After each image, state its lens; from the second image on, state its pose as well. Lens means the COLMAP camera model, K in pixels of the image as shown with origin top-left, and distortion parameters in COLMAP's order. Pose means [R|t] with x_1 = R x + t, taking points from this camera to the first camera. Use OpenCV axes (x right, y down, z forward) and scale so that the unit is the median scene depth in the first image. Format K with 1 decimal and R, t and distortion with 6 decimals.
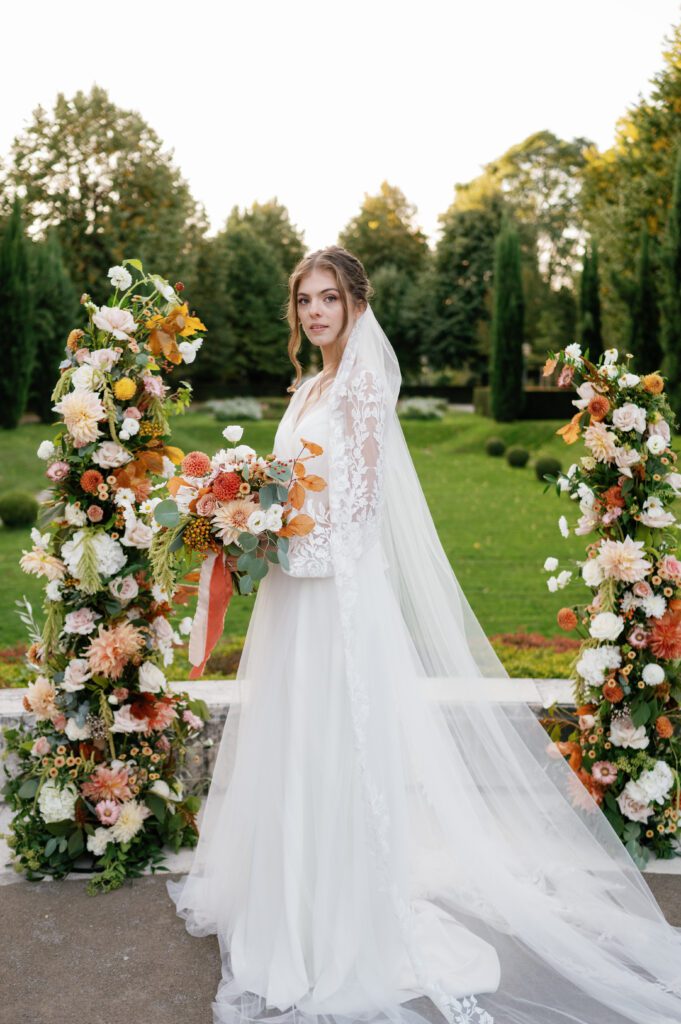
lens RADIAL K [[1323.3, 0, 340.5], [0, 1323.3, 512.0], [0, 0, 1]] dist [0.004271, -0.063002]
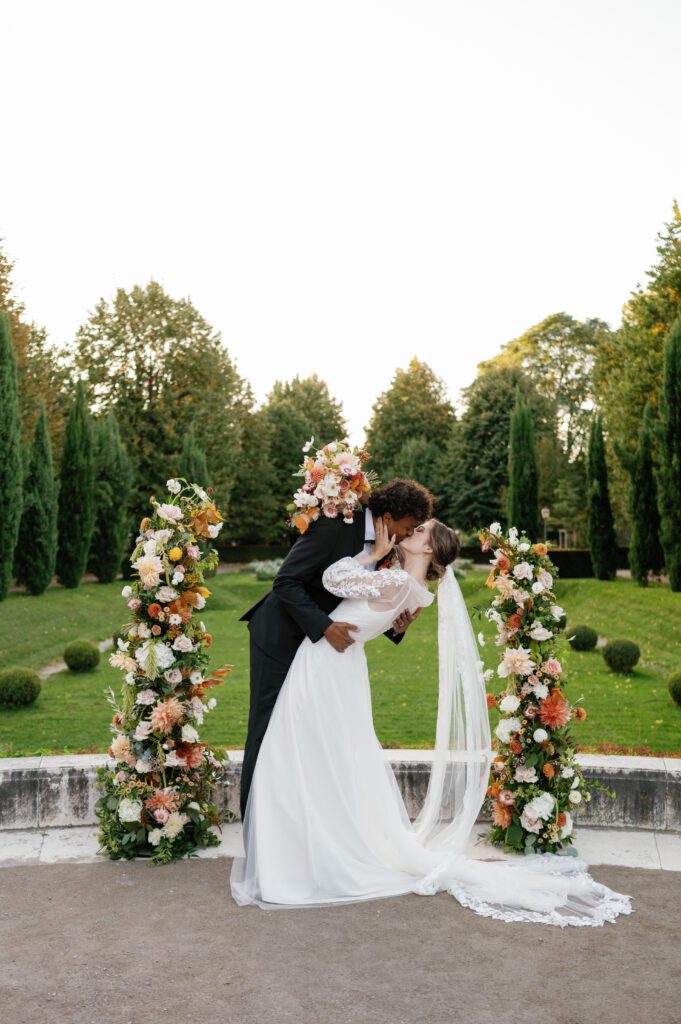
lens RADIAL K [[1323.3, 0, 340.5], [0, 1323.3, 512.0], [0, 0, 1]] dist [0.004271, -0.063002]
pose [[0.999337, -0.005842, -0.035943, 0.015961], [0.001460, 0.992682, -0.120748, 0.008512], [0.036385, 0.120616, 0.992032, -0.099191]]
